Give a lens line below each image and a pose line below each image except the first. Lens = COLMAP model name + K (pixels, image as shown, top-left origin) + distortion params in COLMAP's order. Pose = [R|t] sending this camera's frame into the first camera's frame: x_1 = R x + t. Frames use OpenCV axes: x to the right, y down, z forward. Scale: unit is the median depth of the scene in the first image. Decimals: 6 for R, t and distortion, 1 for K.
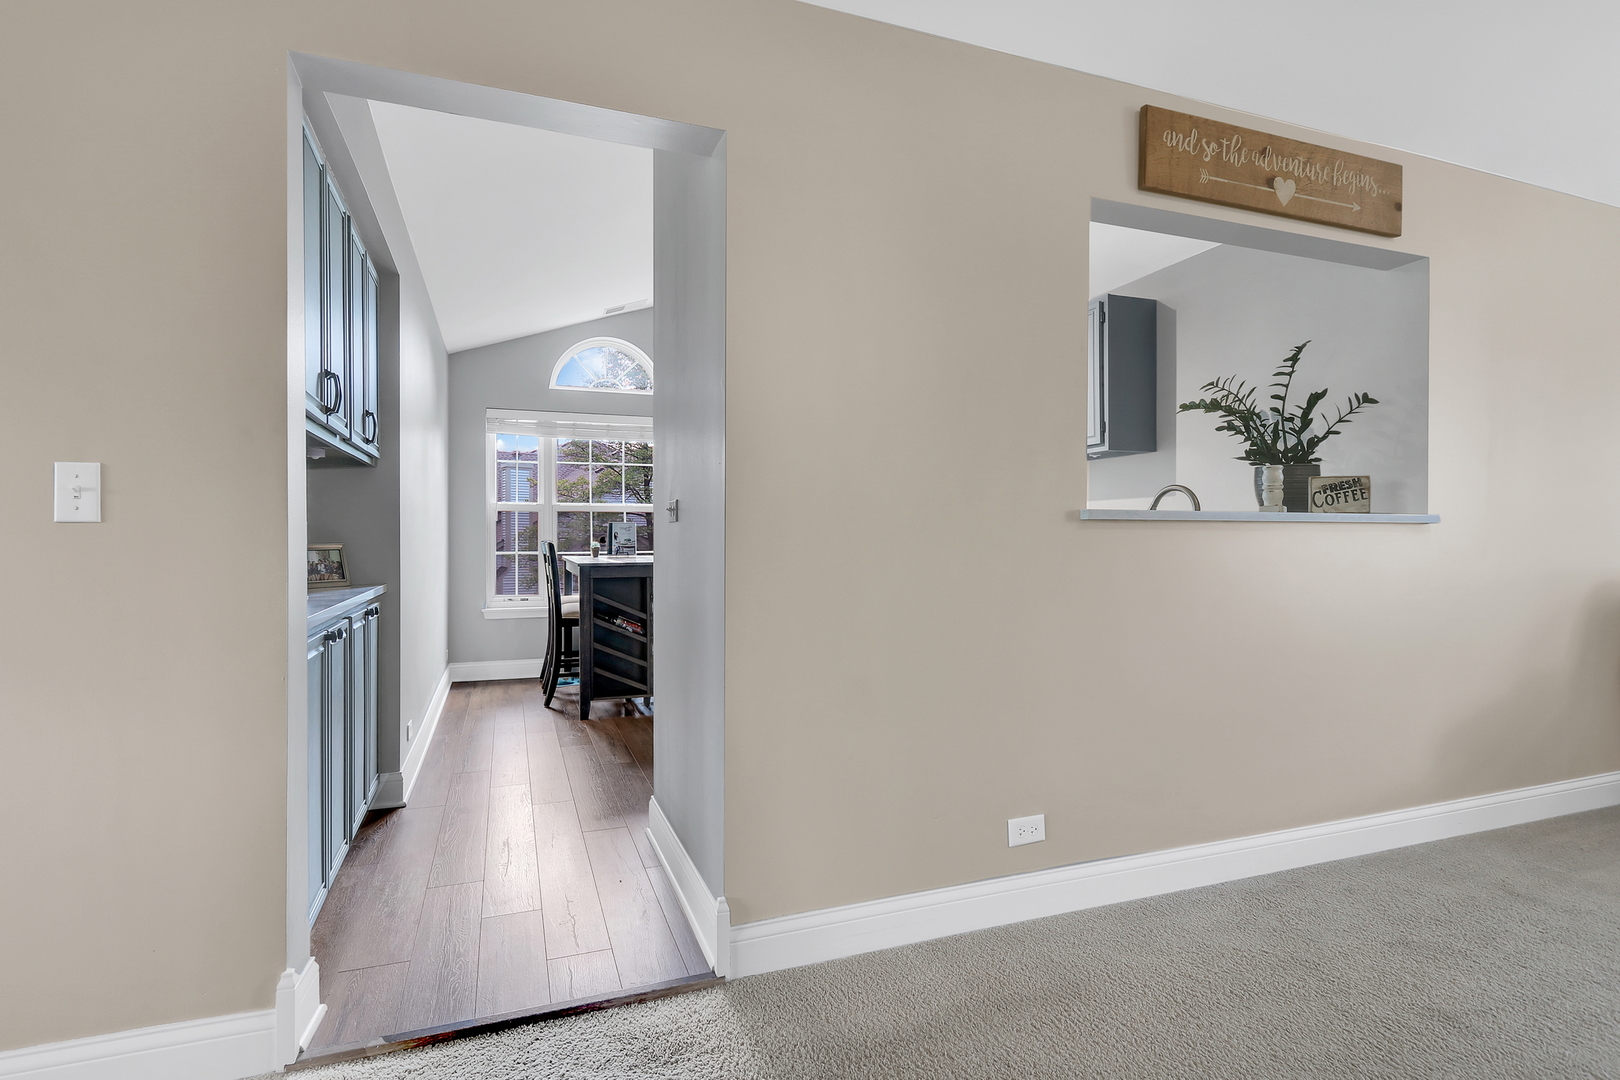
lens RADIAL K [[787.2, 0, 807.0], [0, 787.2, 539.2], [0, 0, 1]] dist [-0.015054, -0.000257]
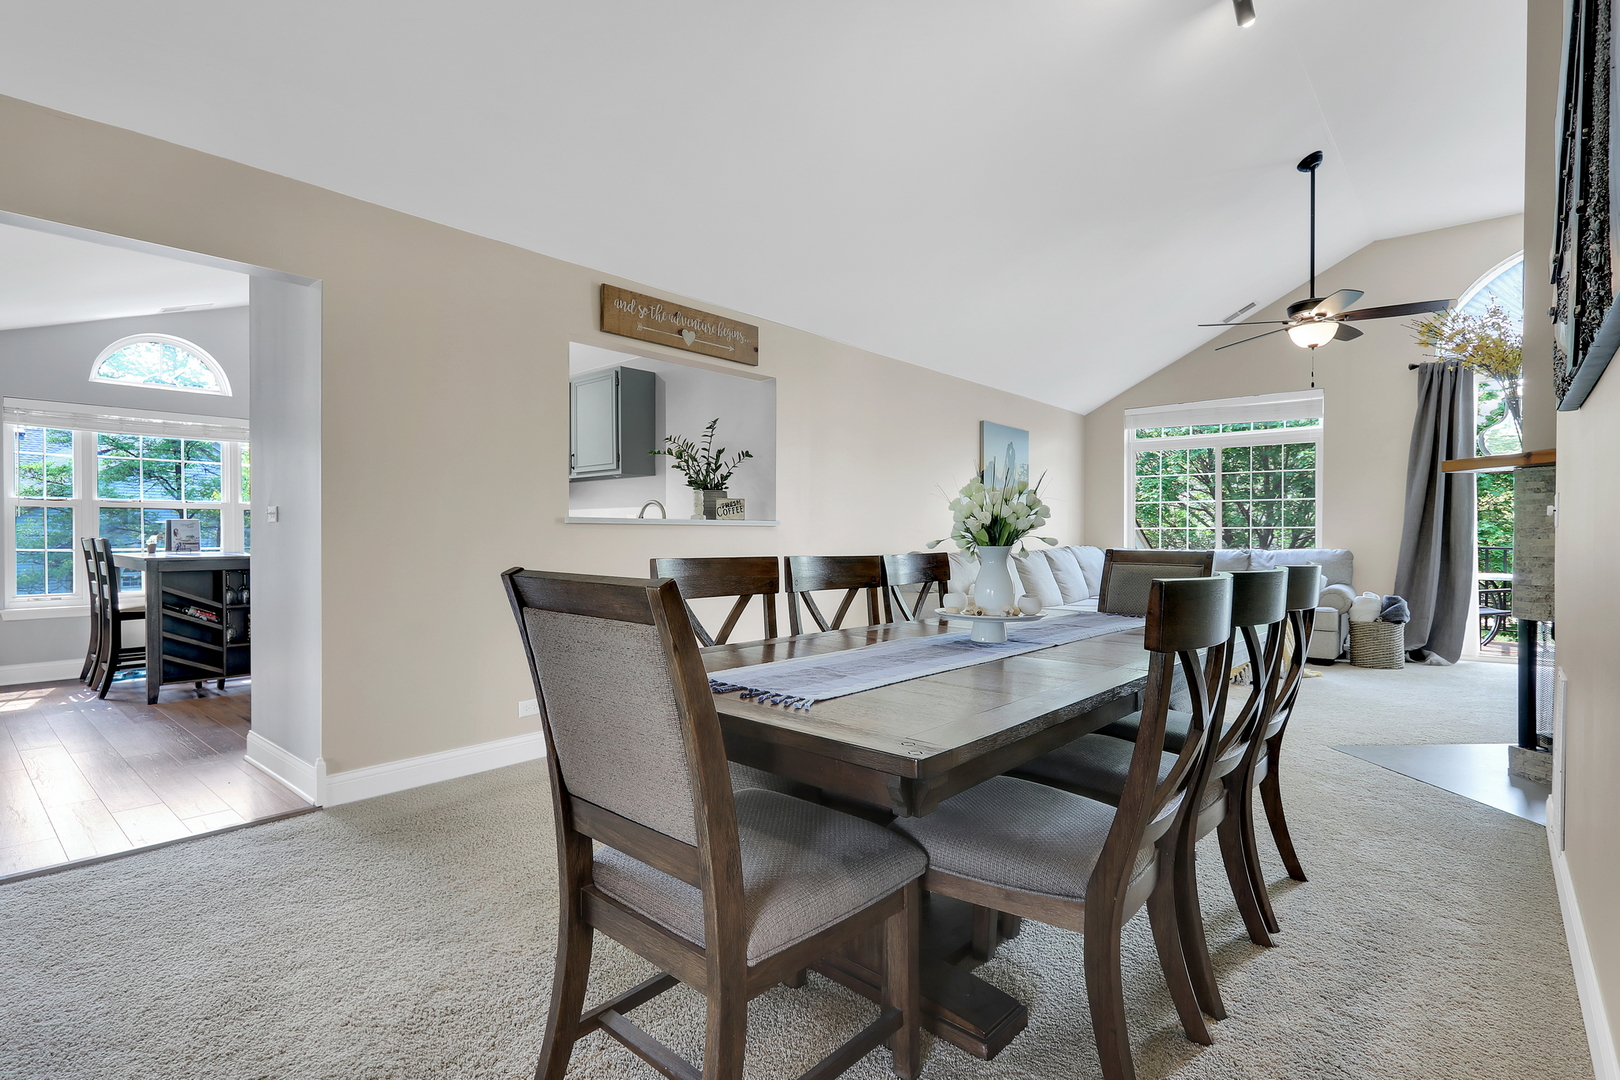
lens RADIAL K [[787.2, 0, 803.2], [0, 787.2, 537.3], [0, 0, 1]] dist [-0.015054, -0.000257]
pose [[0.886329, 0.001861, 0.463053, 0.016347], [-0.001400, 0.999998, -0.001338, 0.005395], [-0.463054, 0.000538, 0.886330, -0.556360]]
